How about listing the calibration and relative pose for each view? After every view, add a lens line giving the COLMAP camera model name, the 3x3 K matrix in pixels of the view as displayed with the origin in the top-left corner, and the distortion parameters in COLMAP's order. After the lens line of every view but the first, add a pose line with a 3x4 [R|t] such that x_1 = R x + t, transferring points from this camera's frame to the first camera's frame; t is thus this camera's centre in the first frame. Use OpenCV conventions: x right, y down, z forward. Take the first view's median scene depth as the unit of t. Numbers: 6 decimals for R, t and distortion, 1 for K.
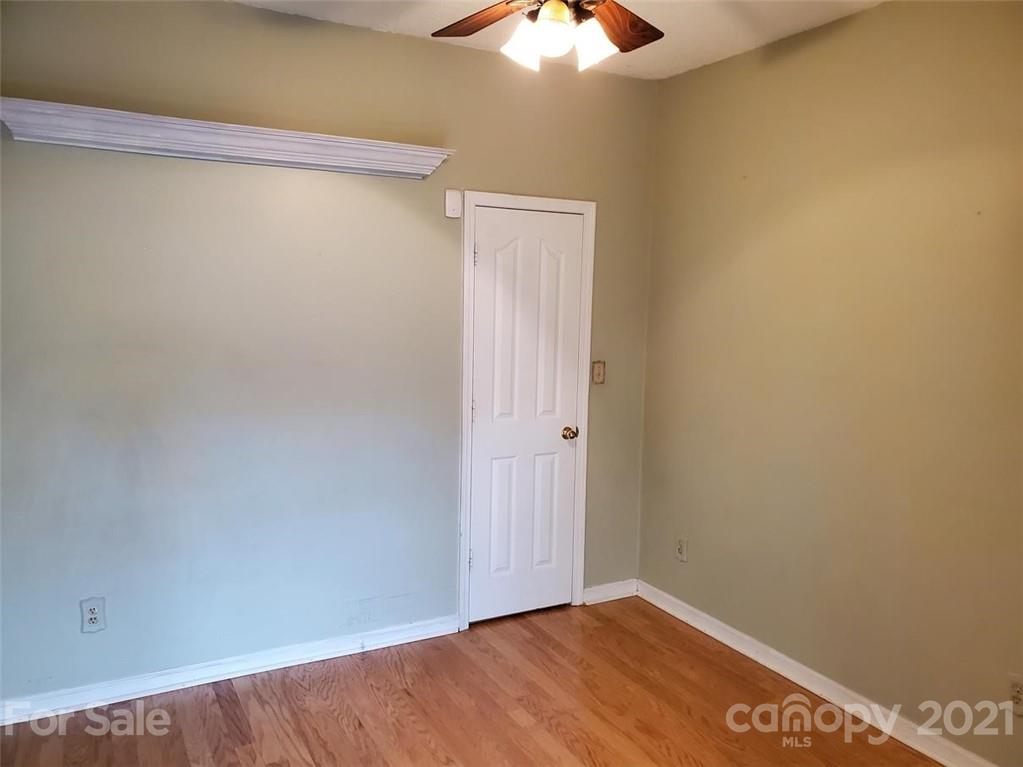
lens RADIAL K [[793.4, 0, 512.8], [0, 793.4, 383.5], [0, 0, 1]] dist [0.096496, -0.151248]
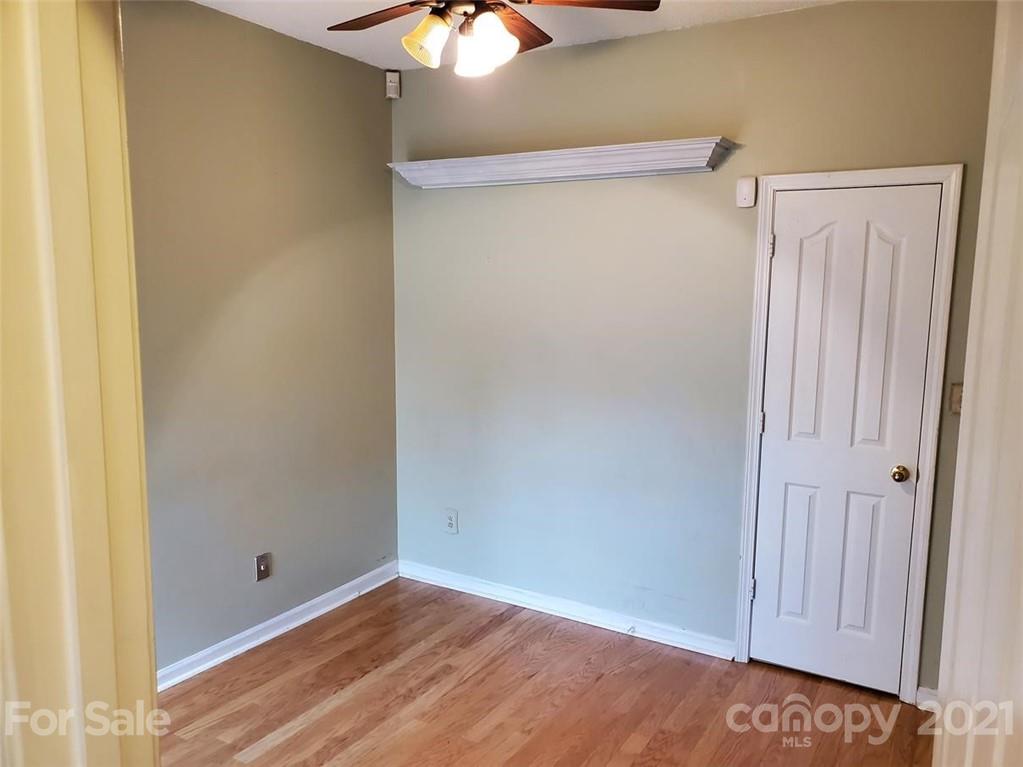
lens RADIAL K [[793.4, 0, 512.8], [0, 793.4, 383.5], [0, 0, 1]] dist [0.096496, -0.151248]
pose [[0.516875, 0.099429, -0.850267, 0.619043], [-0.093939, 0.993822, 0.059111, -0.040219], [0.850891, 0.049320, 0.523022, 0.324434]]
